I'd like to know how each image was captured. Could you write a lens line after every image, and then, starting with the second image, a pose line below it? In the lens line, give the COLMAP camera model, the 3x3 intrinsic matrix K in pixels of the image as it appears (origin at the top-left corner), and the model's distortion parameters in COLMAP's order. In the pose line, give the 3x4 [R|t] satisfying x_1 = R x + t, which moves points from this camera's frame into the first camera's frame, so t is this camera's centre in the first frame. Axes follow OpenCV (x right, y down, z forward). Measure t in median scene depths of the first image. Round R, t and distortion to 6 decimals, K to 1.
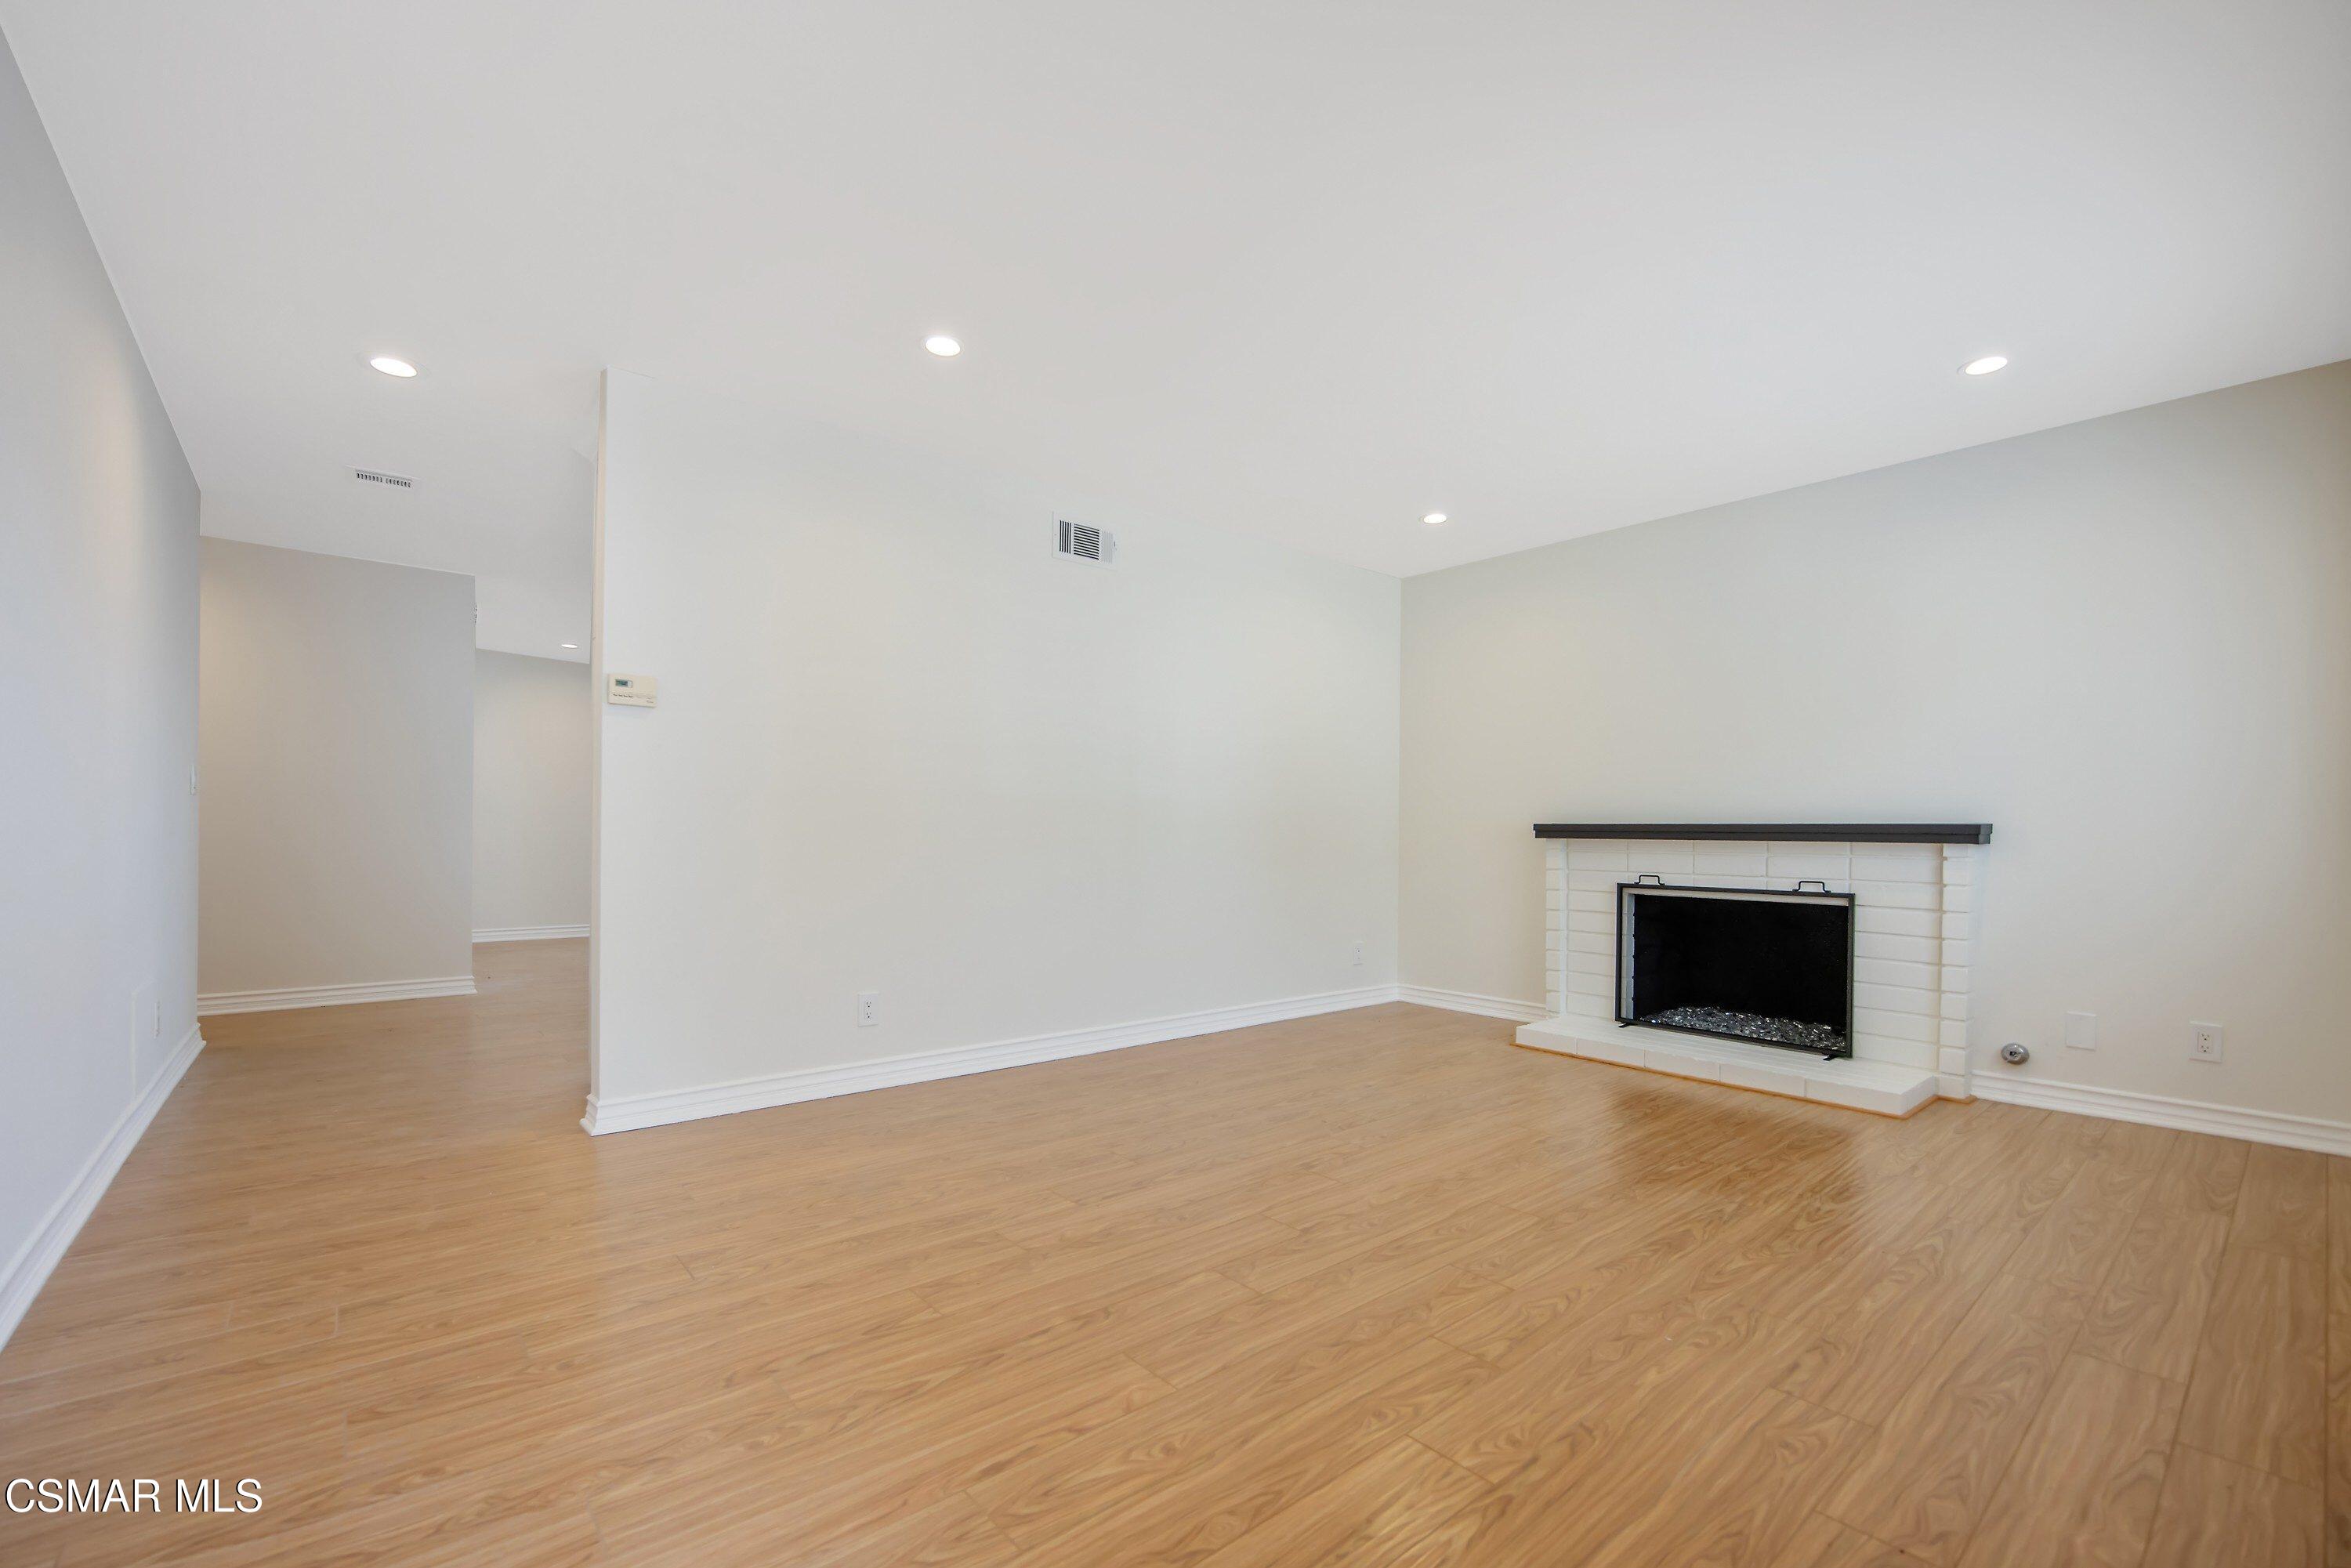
lens RADIAL K [[996.2, 0, 1174.2], [0, 996.2, 821.2], [0, 0, 1]] dist [-0.014763, 0.000994]
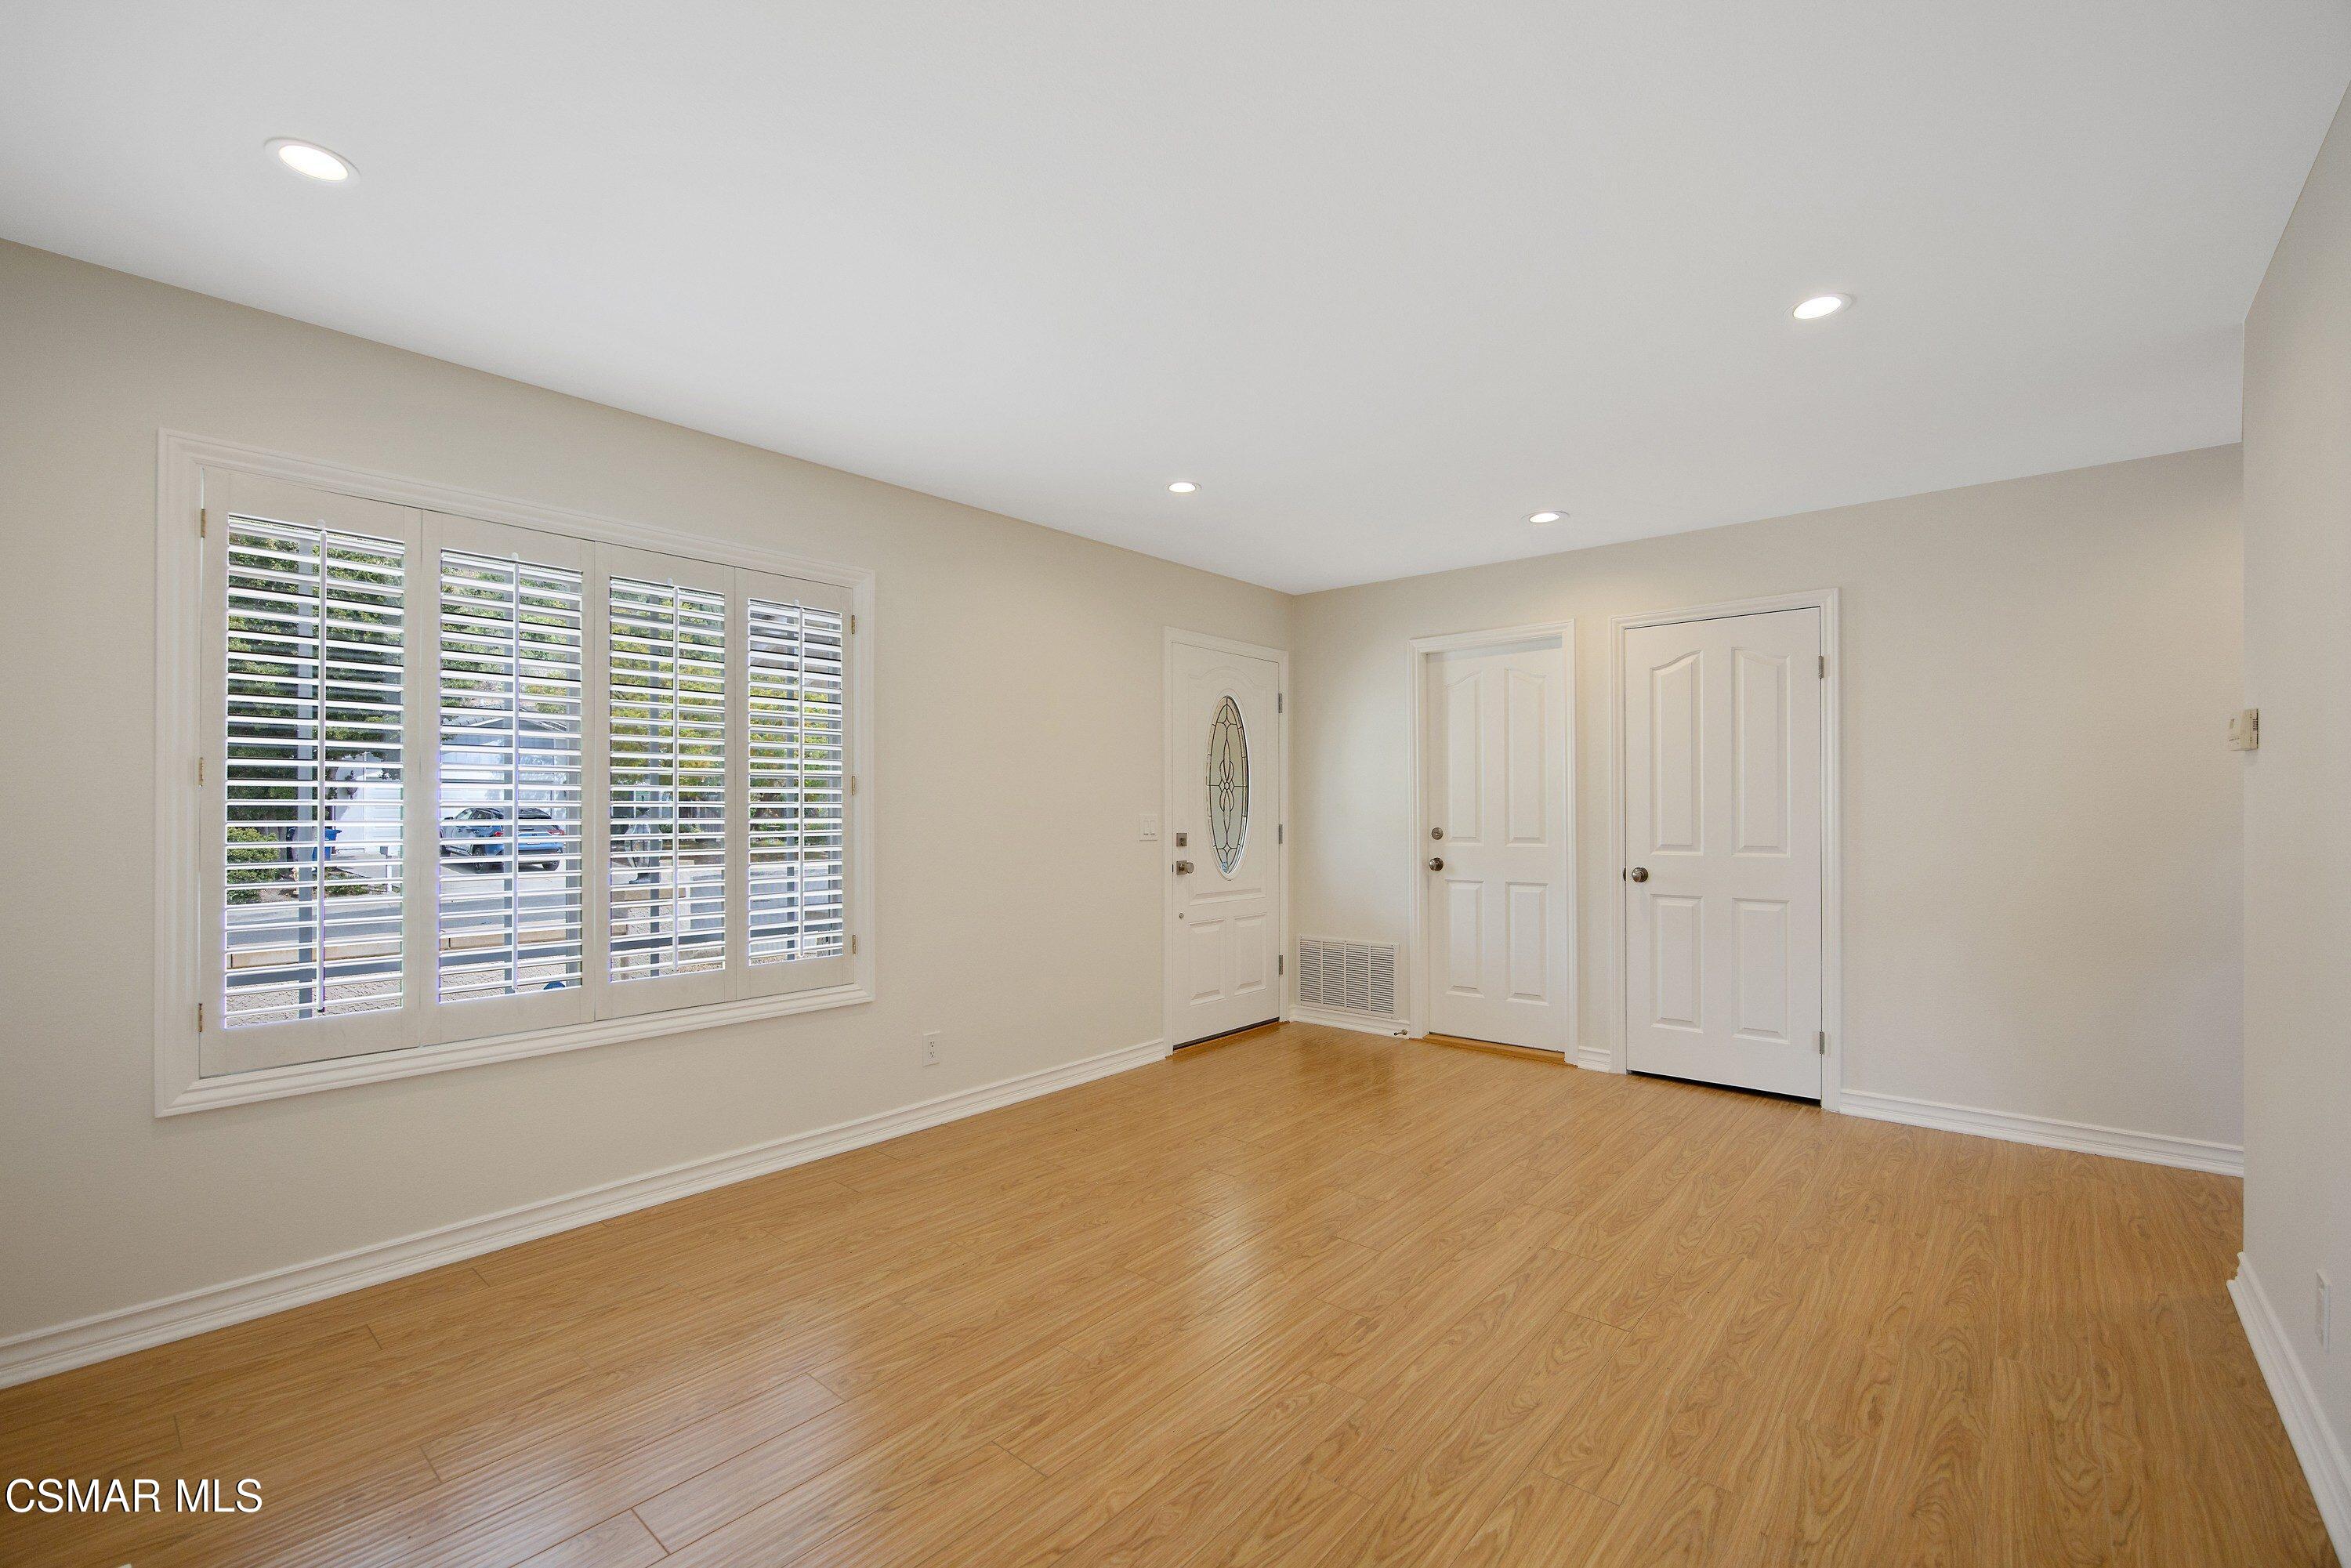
lens RADIAL K [[996.2, 0, 1174.2], [0, 996.2, 821.2], [0, 0, 1]] dist [-0.014763, 0.000994]
pose [[-0.988556, -0.003351, -0.150816, 0.316534], [-0.003028, 0.999993, -0.002368, -0.046982], [0.150823, -0.001885, -0.988559, 1.361092]]
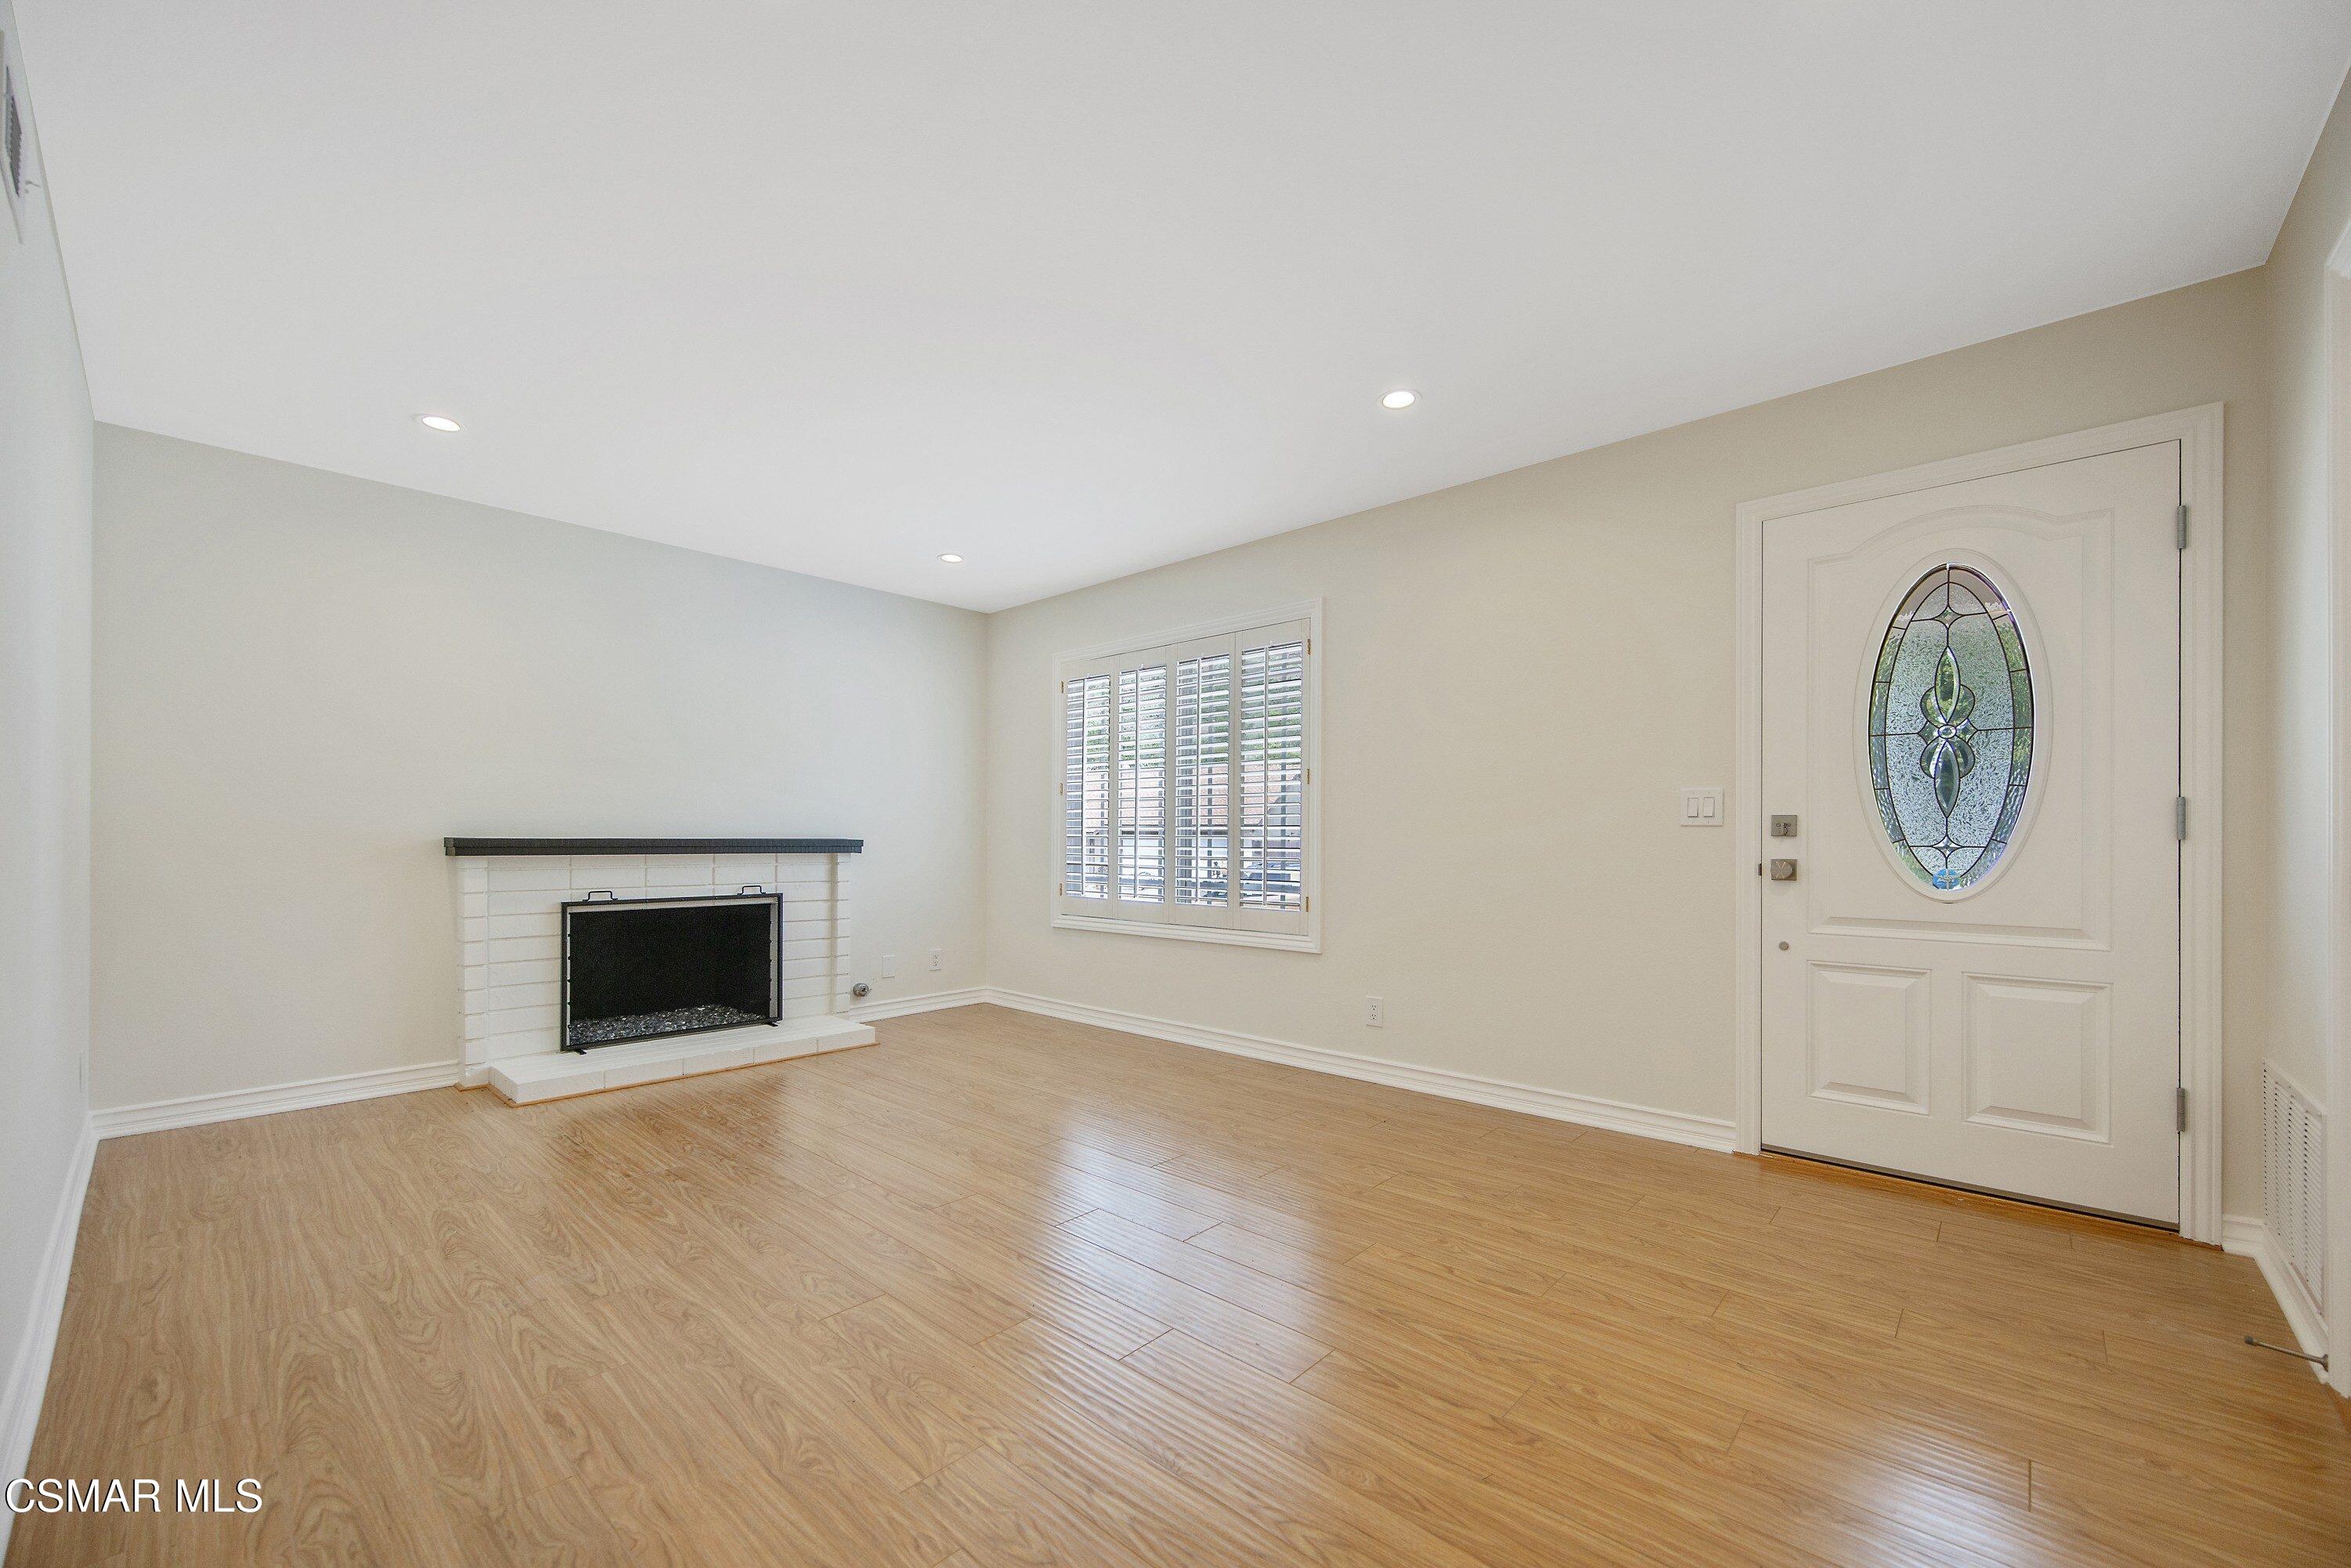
lens RADIAL K [[924.0, 0, 1172.3], [0, 924.0, 836.6], [0, 0, 1]] dist [-0.000340, -0.000377]
pose [[-0.120479, -0.006295, 0.992696, -0.595439], [-0.013505, 0.999898, 0.004702, -0.013626], [-0.992624, -0.012839, -0.120551, 0.668106]]
